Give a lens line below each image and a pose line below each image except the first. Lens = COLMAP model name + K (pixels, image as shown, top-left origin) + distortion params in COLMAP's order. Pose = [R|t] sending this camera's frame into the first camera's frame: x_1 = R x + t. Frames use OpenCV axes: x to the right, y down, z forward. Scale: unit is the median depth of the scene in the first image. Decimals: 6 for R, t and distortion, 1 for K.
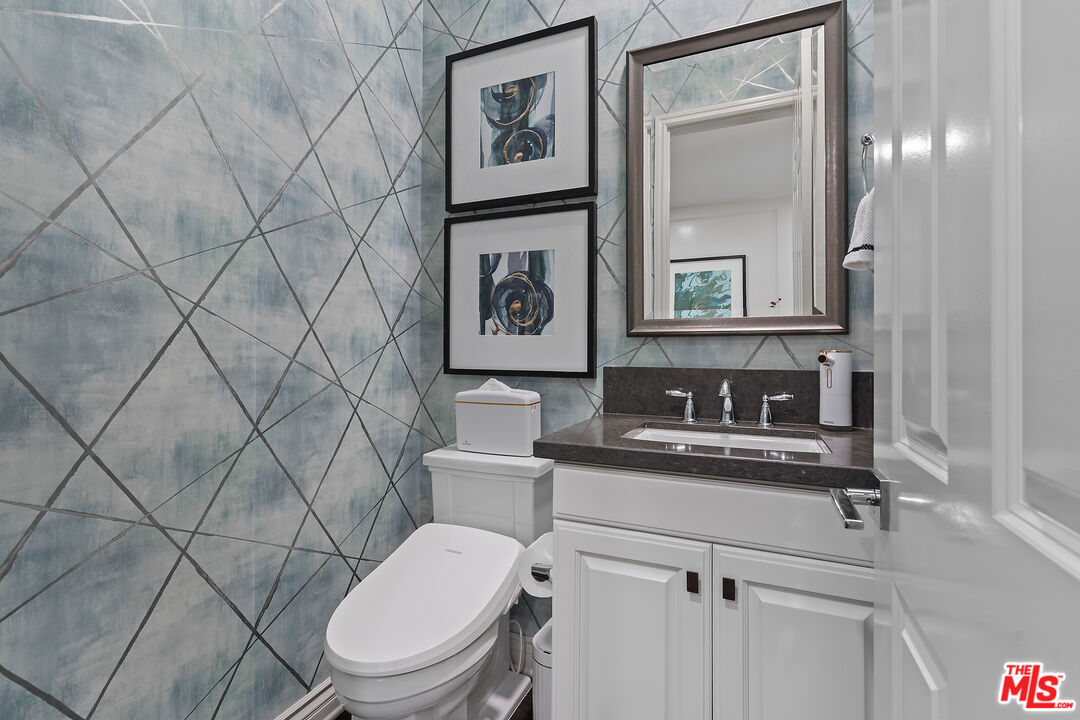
lens RADIAL K [[493.4, 0, 540.0], [0, 493.4, 352.4], [0, 0, 1]] dist [-0.002223, -0.000268]
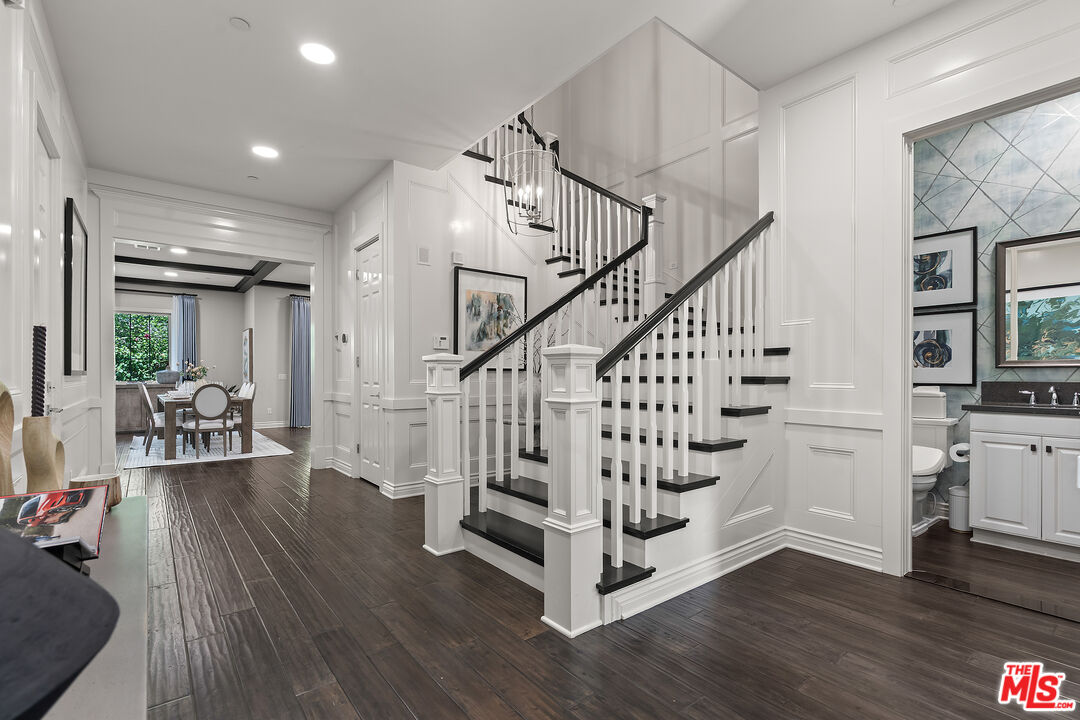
lens RADIAL K [[496.0, 0, 536.2], [0, 496.0, 379.1], [0, 0, 1]] dist [-0.002300, -0.000120]
pose [[0.878034, -0.000739, -0.478598, -0.571158], [0.004809, 0.999962, 0.007279, -0.008128], [0.478575, -0.008693, 0.878004, -1.945578]]
